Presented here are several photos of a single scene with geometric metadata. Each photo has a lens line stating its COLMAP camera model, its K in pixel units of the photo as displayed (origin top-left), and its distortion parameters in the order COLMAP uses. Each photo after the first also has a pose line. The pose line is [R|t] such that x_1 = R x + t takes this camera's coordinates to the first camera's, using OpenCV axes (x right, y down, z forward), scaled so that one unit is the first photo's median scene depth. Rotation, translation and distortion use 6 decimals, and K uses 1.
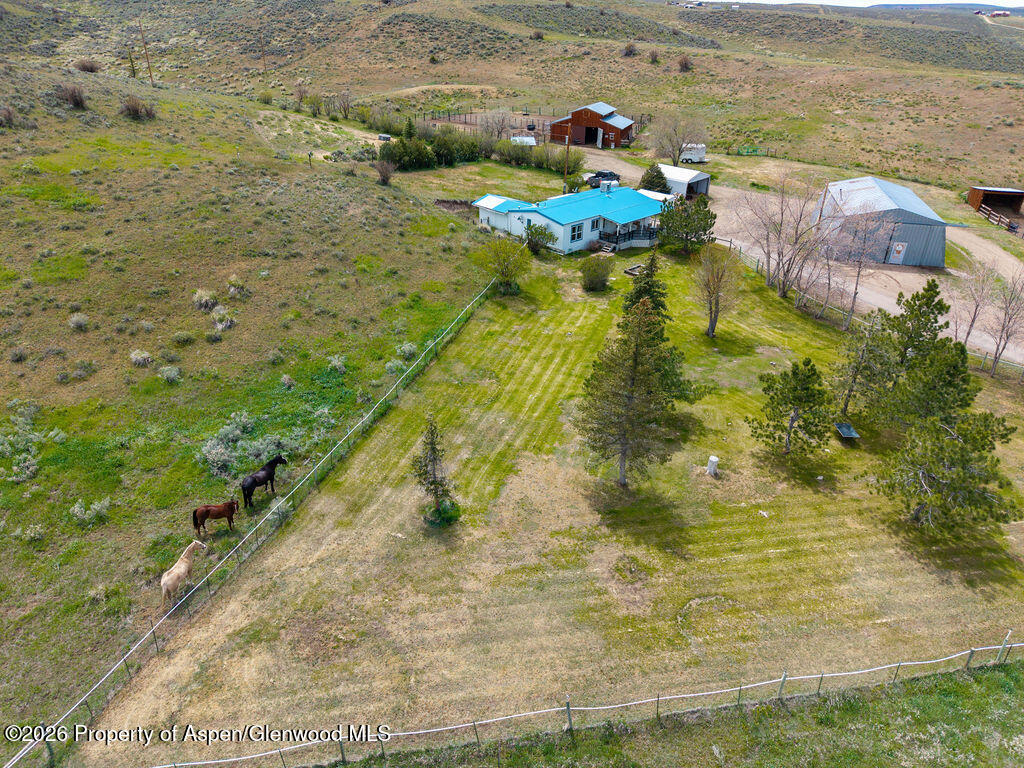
lens RADIAL K [[684.1, 0, 507.6], [0, 684.1, 385.0], [0, 0, 1]] dist [0.022820, -0.019000]
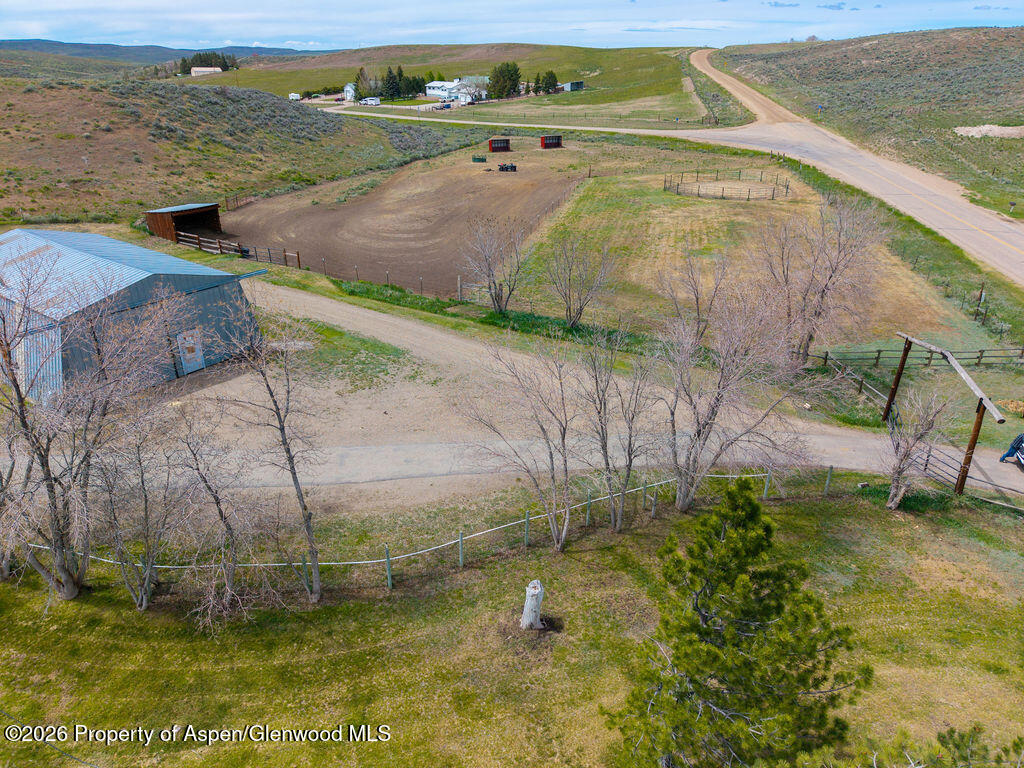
lens RADIAL K [[684.1, 0, 507.6], [0, 684.1, 385.0], [0, 0, 1]] dist [0.022820, -0.019000]
pose [[0.355276, -0.407335, 0.841343, 0.190495], [0.441521, 0.866456, 0.233051, -0.172414], [-0.823916, 0.288673, 0.487678, 0.518434]]
